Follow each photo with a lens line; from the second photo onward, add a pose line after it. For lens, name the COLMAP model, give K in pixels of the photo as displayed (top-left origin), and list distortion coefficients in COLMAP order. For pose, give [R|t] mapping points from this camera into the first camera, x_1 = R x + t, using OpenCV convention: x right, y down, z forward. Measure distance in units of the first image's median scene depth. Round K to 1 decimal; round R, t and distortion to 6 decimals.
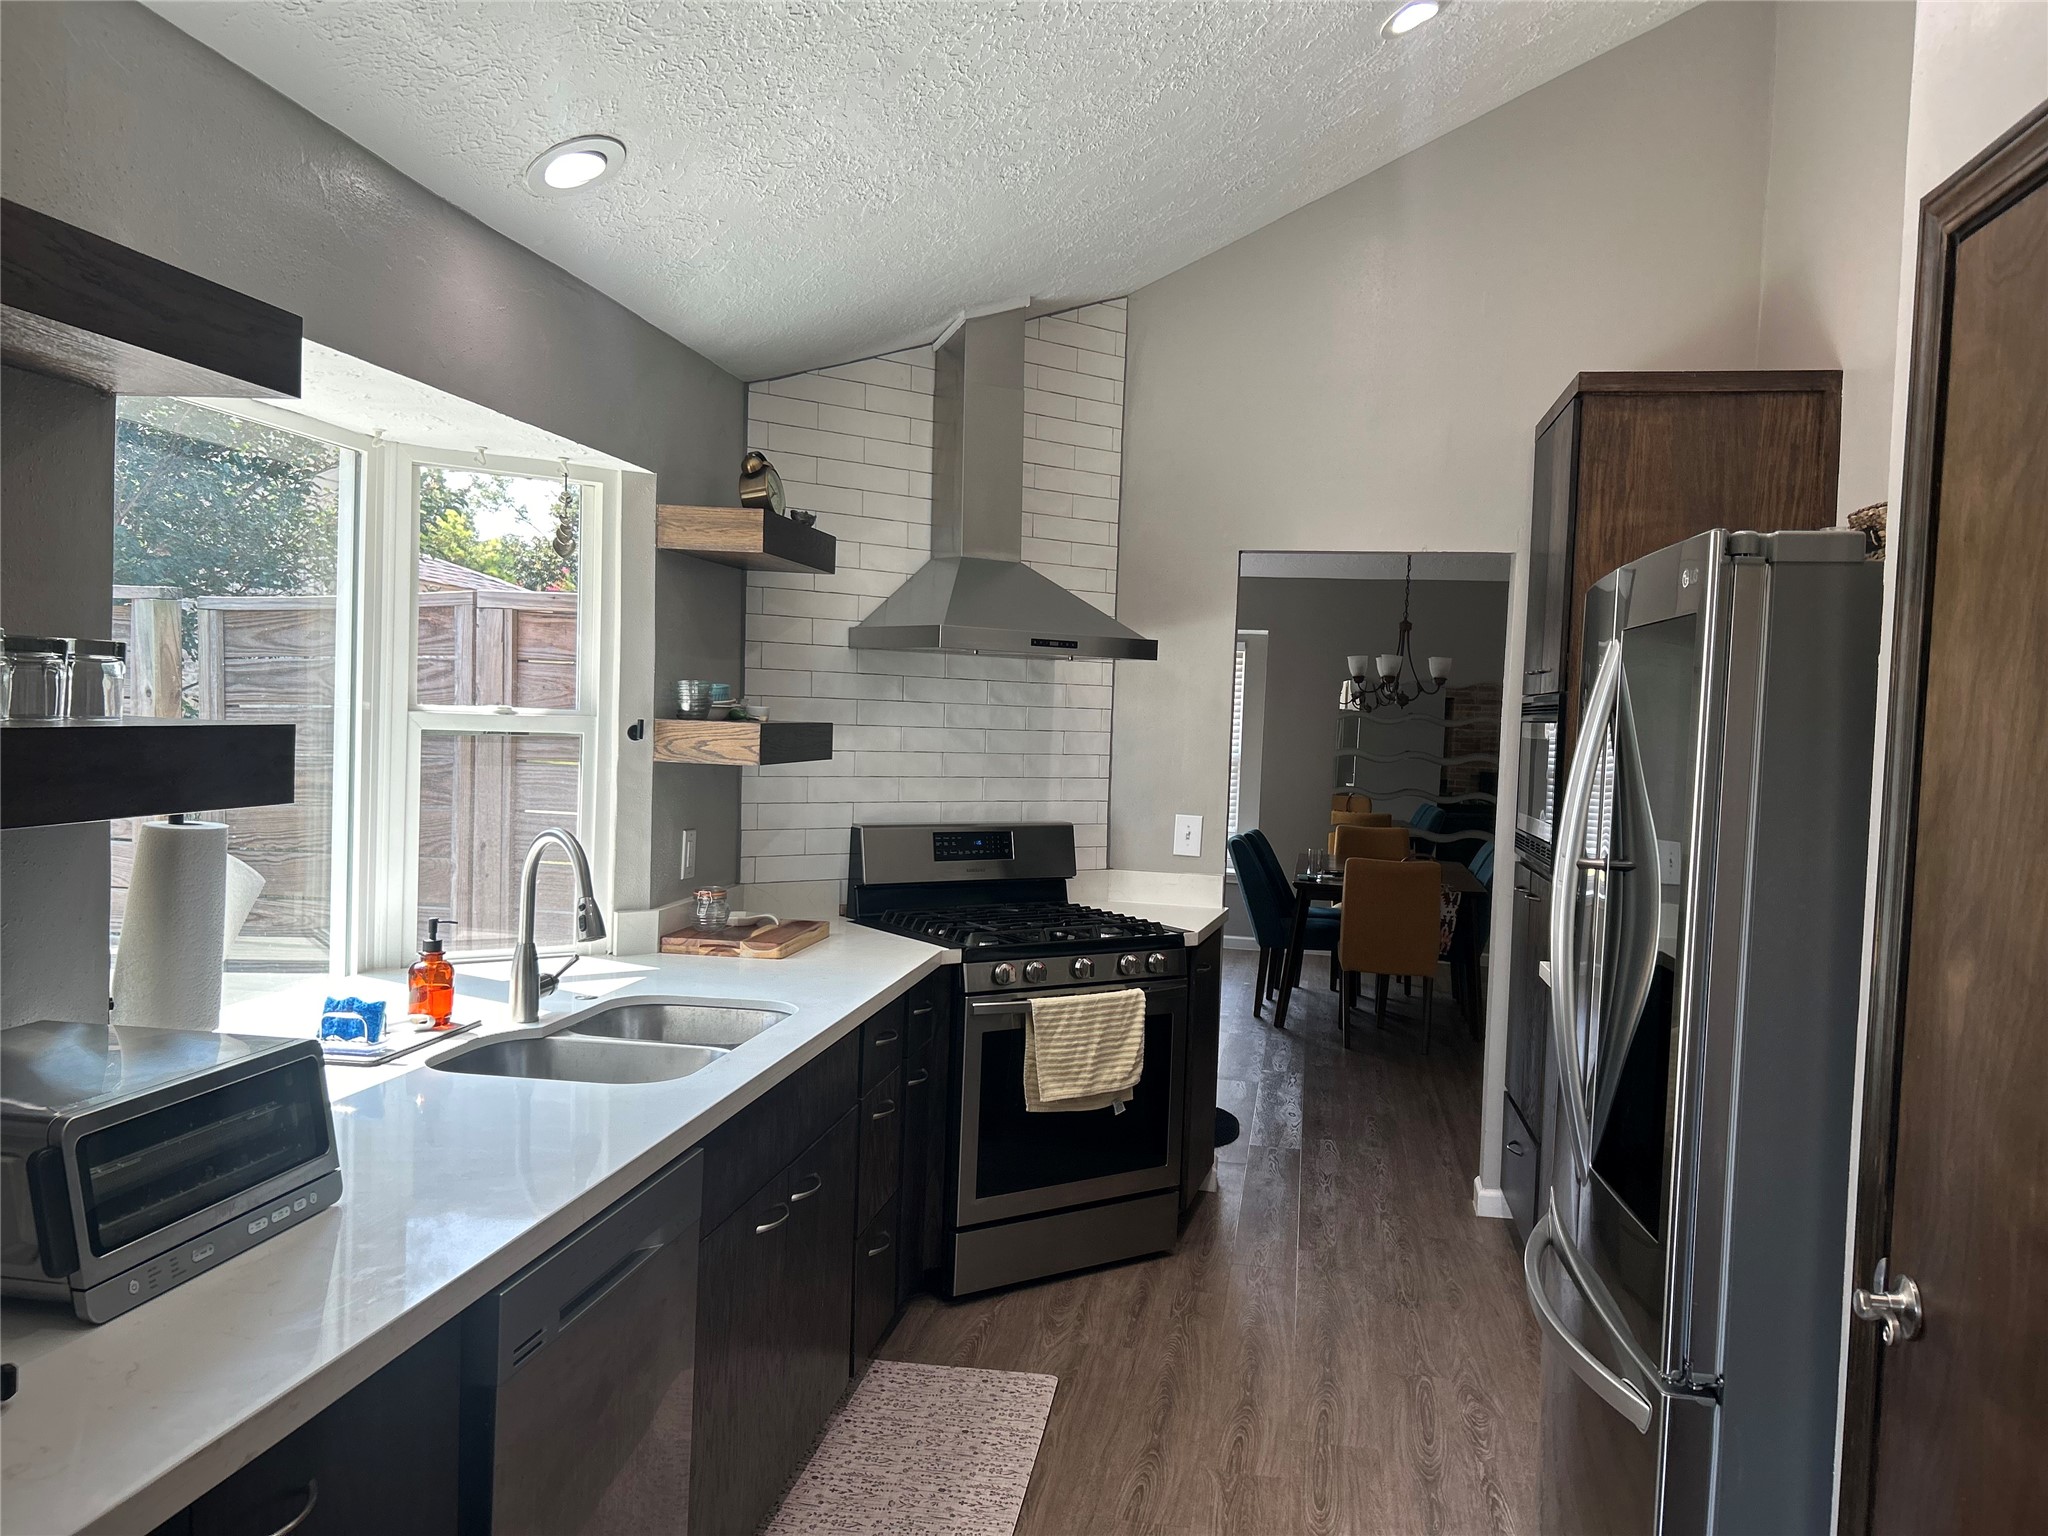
lens RADIAL K [[1543.6, 0, 1059.2], [0, 1543.6, 773.4], [0, 0, 1]] dist [0.166829, -0.269308]
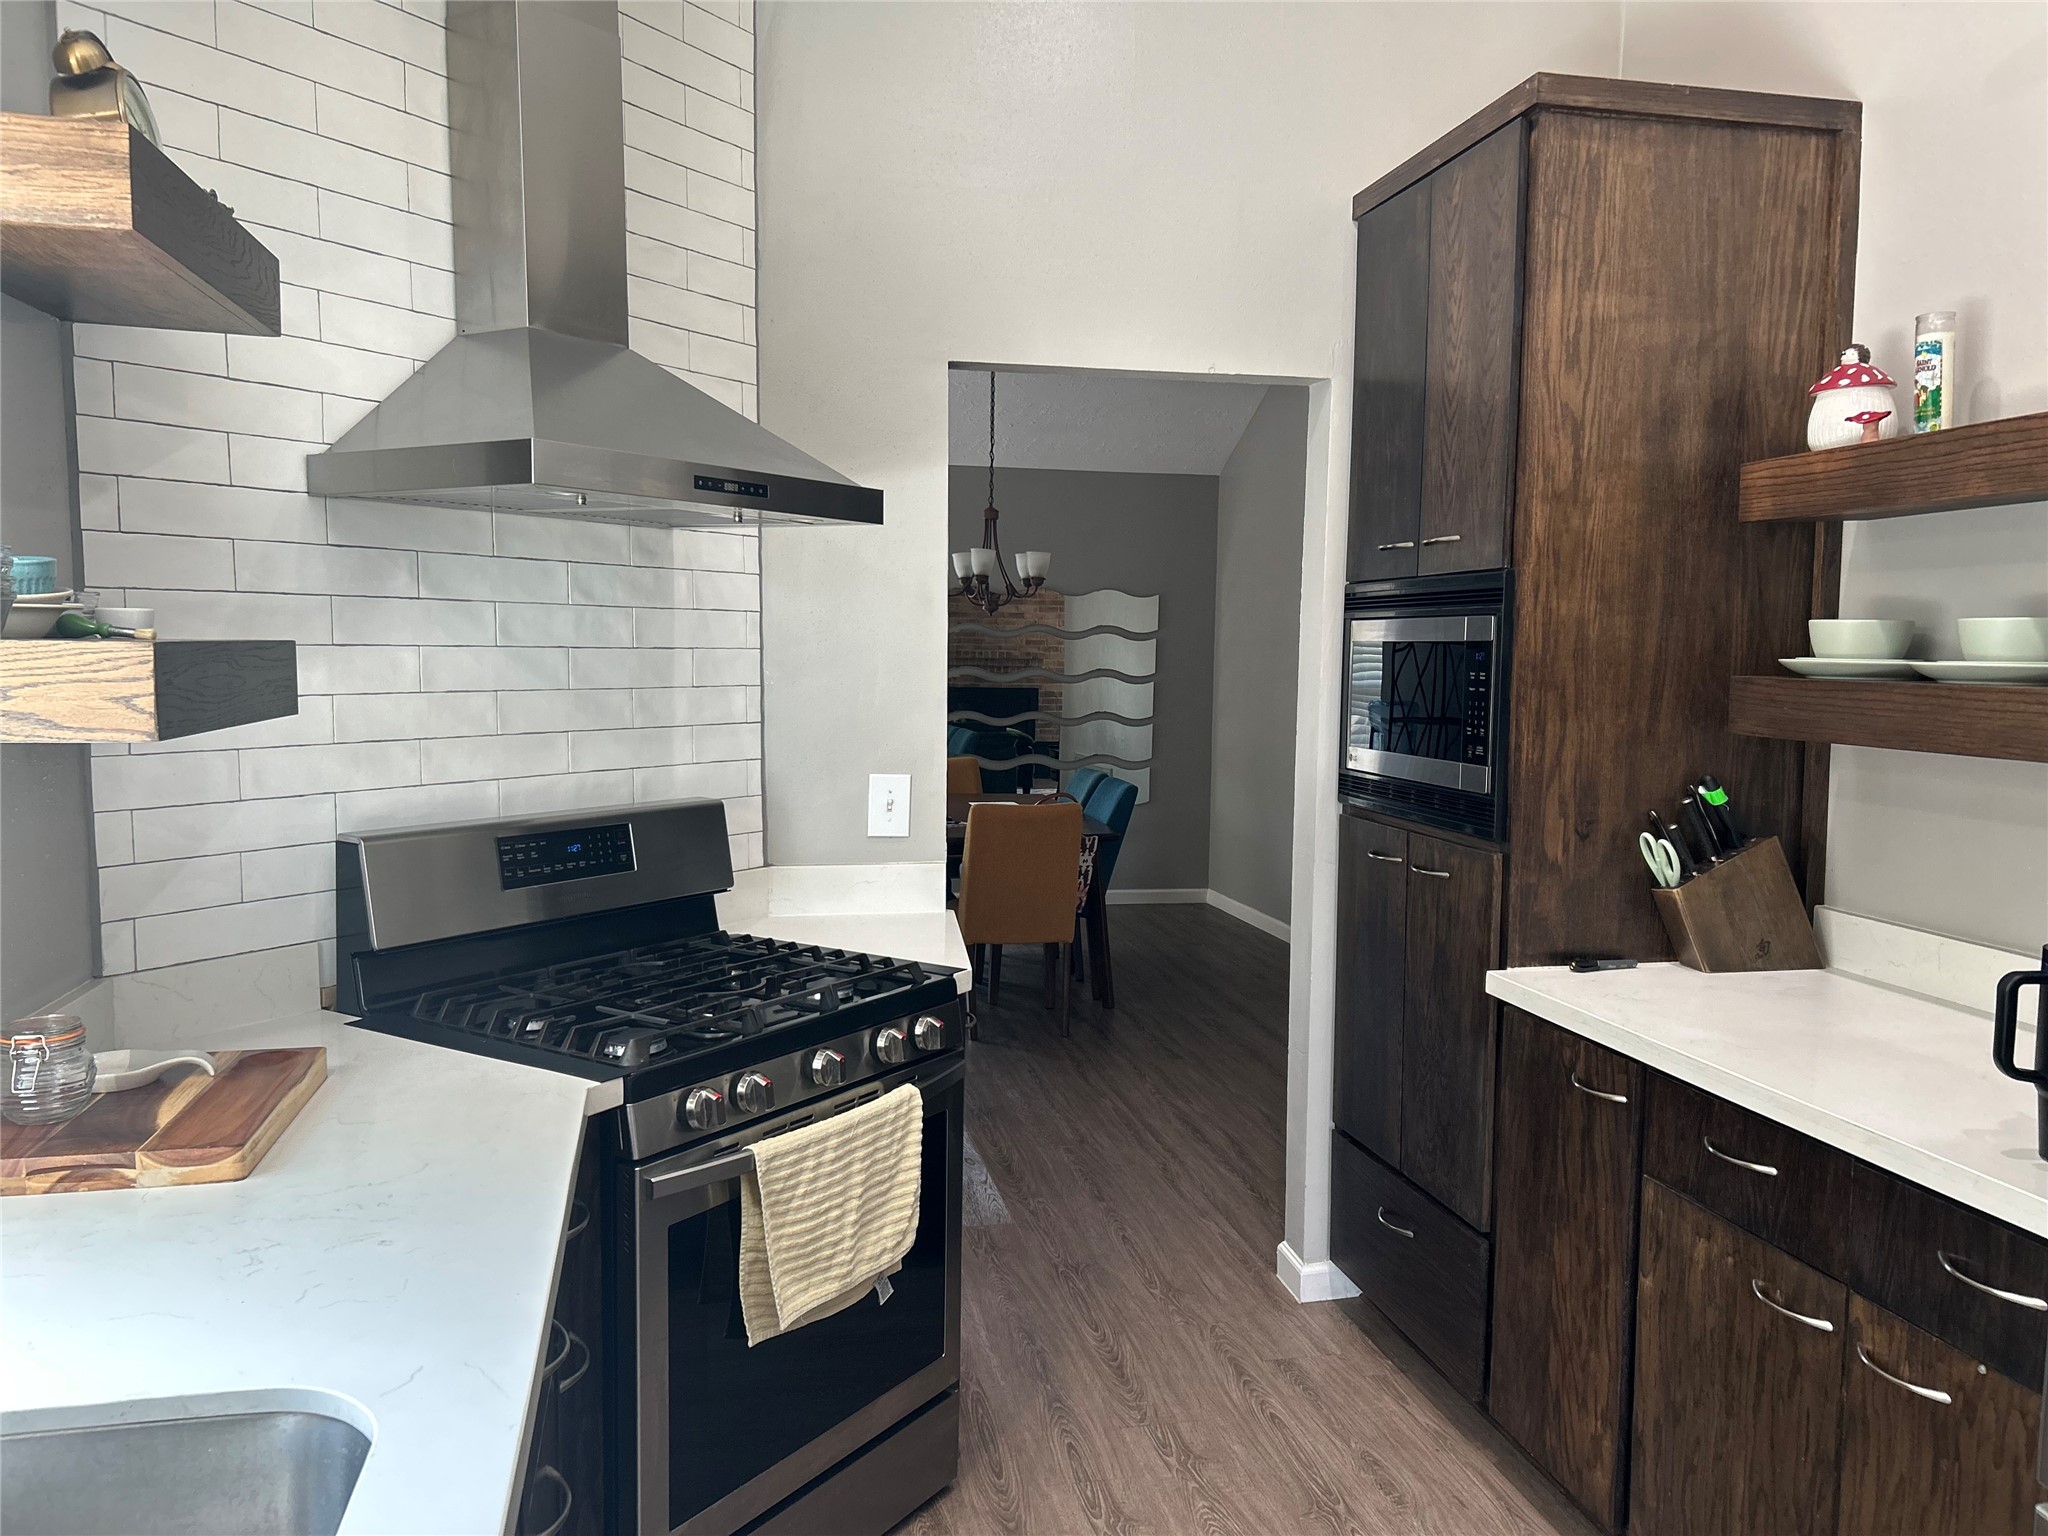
lens RADIAL K [[1530.1, 0, 1031.5], [0, 1530.1, 777.5], [0, 0, 1]] dist [0.054739, -0.051731]
pose [[0.930763, -0.056454, 0.361238, -0.106866], [0.035777, 0.997329, 0.063680, -0.011810], [-0.363868, -0.046347, 0.930297, 0.446465]]
